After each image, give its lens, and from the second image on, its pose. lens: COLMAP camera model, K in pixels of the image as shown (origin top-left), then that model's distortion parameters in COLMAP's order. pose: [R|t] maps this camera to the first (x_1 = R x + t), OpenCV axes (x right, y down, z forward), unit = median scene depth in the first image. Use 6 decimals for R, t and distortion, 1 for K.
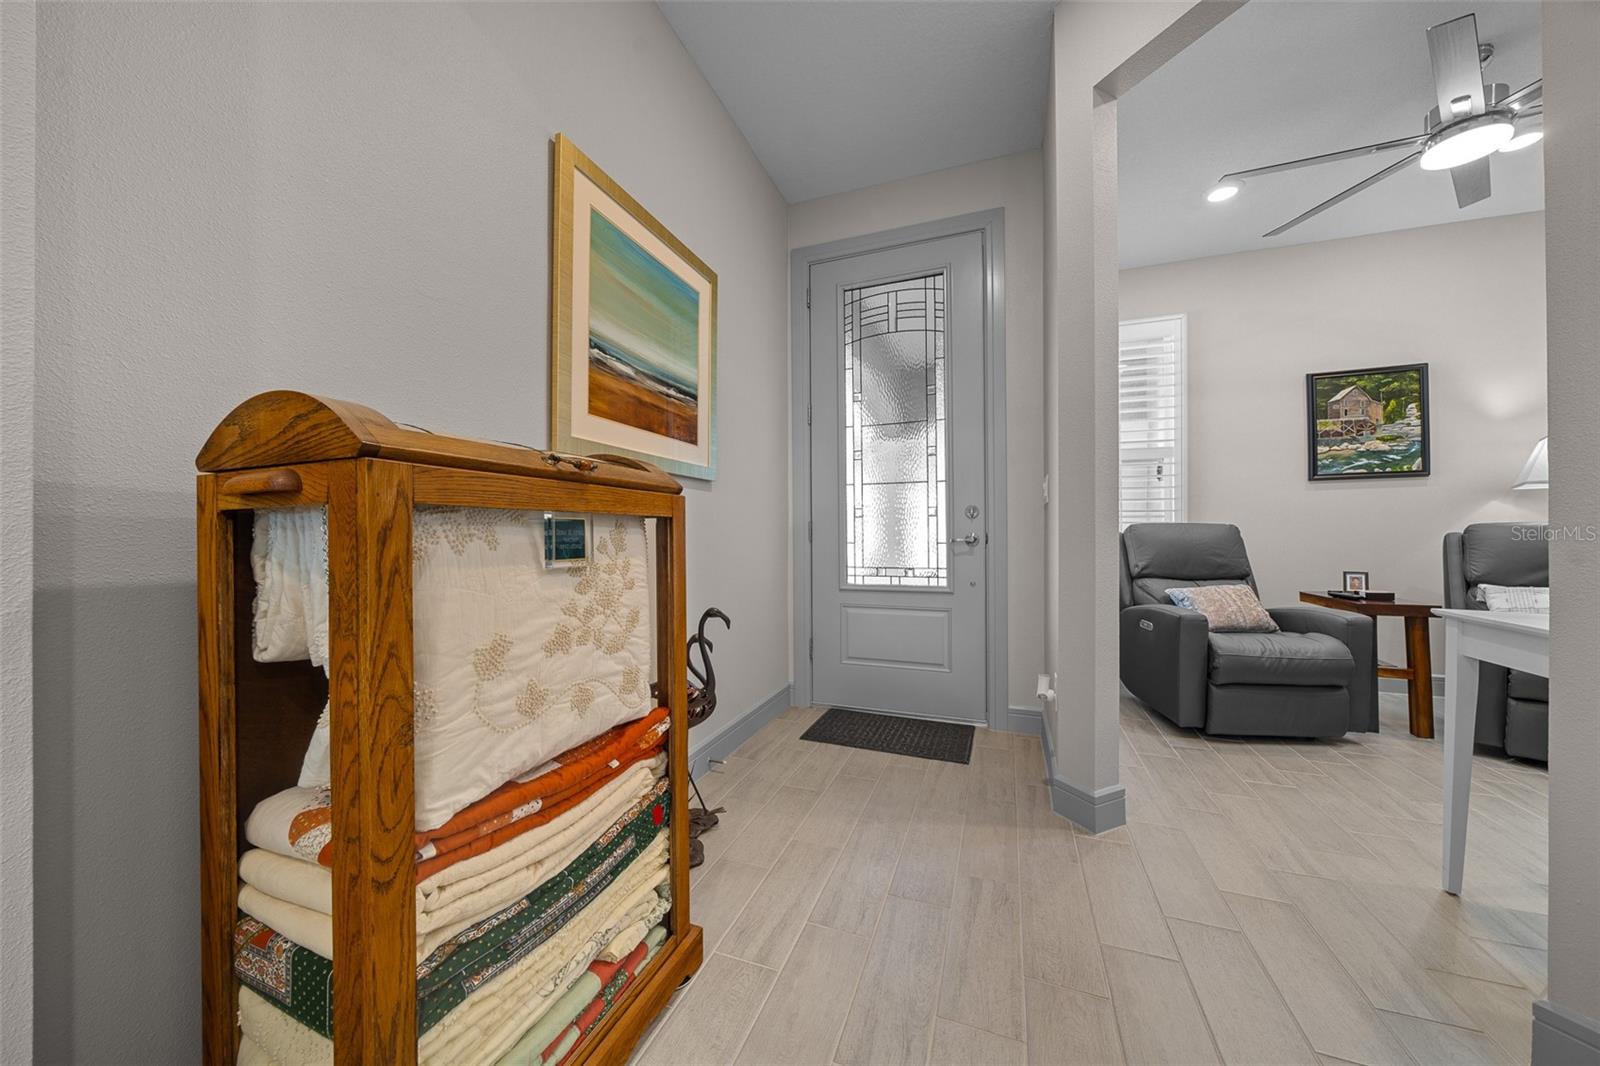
lens RADIAL K [[547.2, 0, 805.1], [0, 547.2, 532.4], [0, 0, 1]] dist [-0.001503, -0.000076]
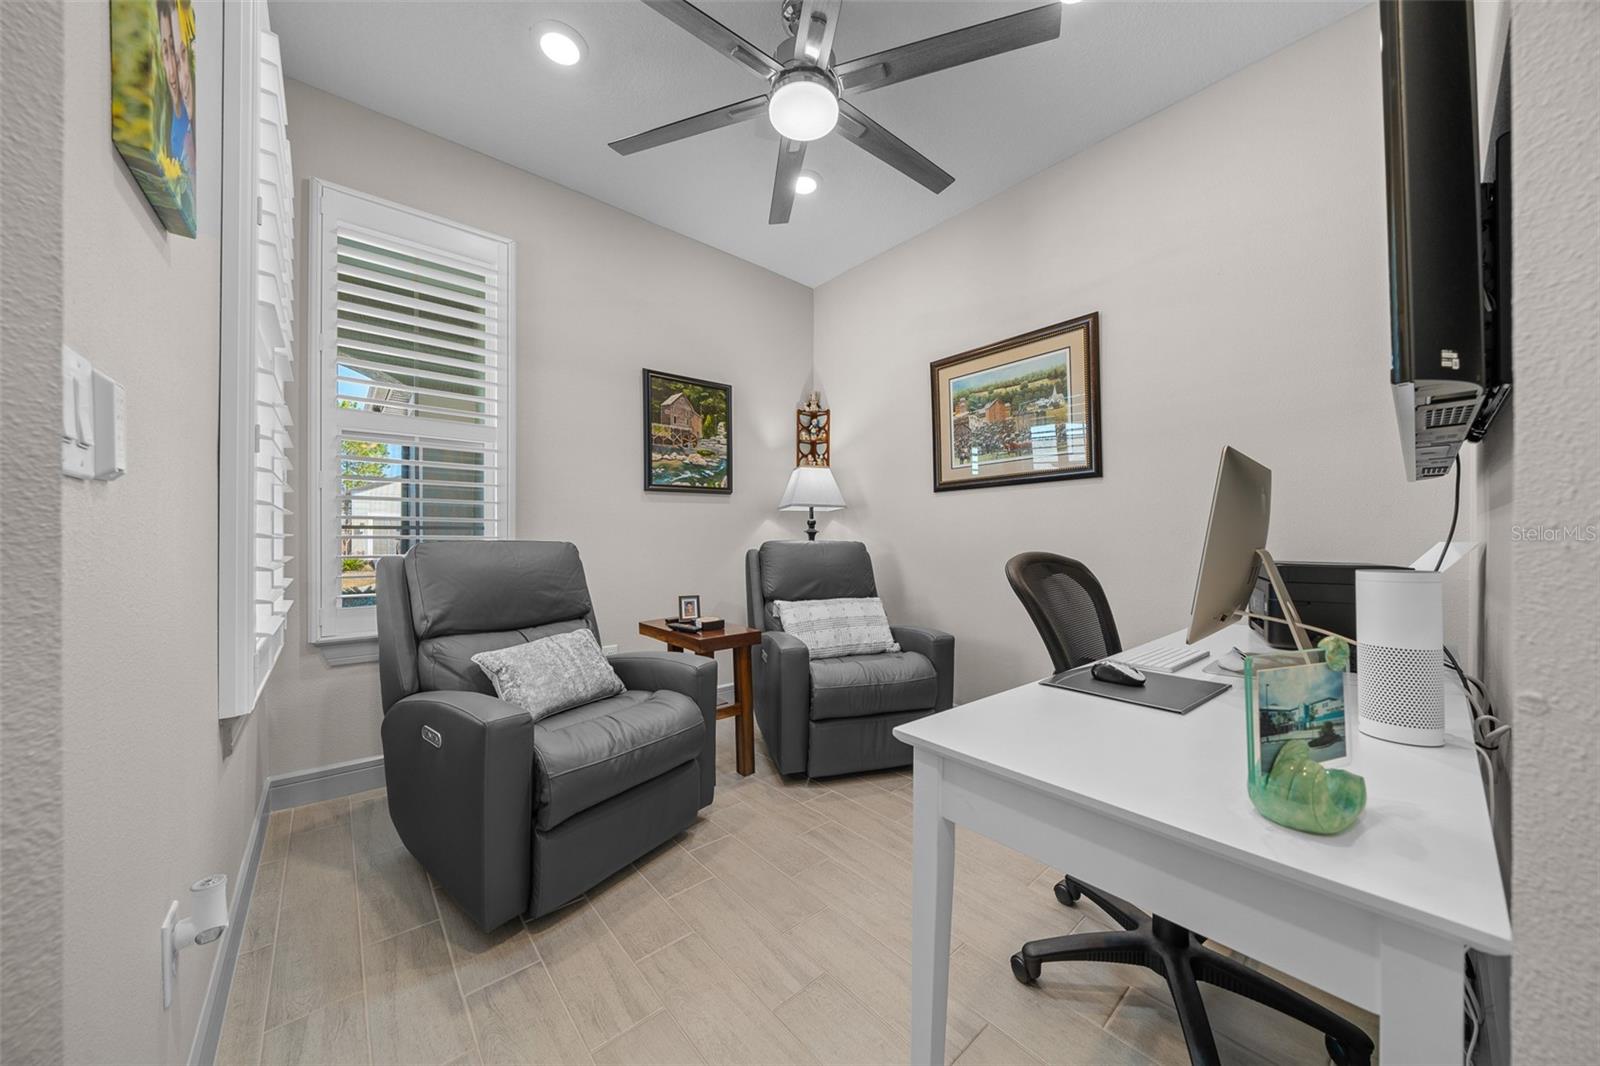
lens RADIAL K [[547.2, 0, 805.1], [0, 547.2, 532.4], [0, 0, 1]] dist [-0.001503, -0.000076]
pose [[0.479318, 0.005590, 0.877624, 0.299500], [0.001453, 0.999973, -0.007163, -0.022676], [-0.877640, 0.004709, 0.479297, 0.384786]]
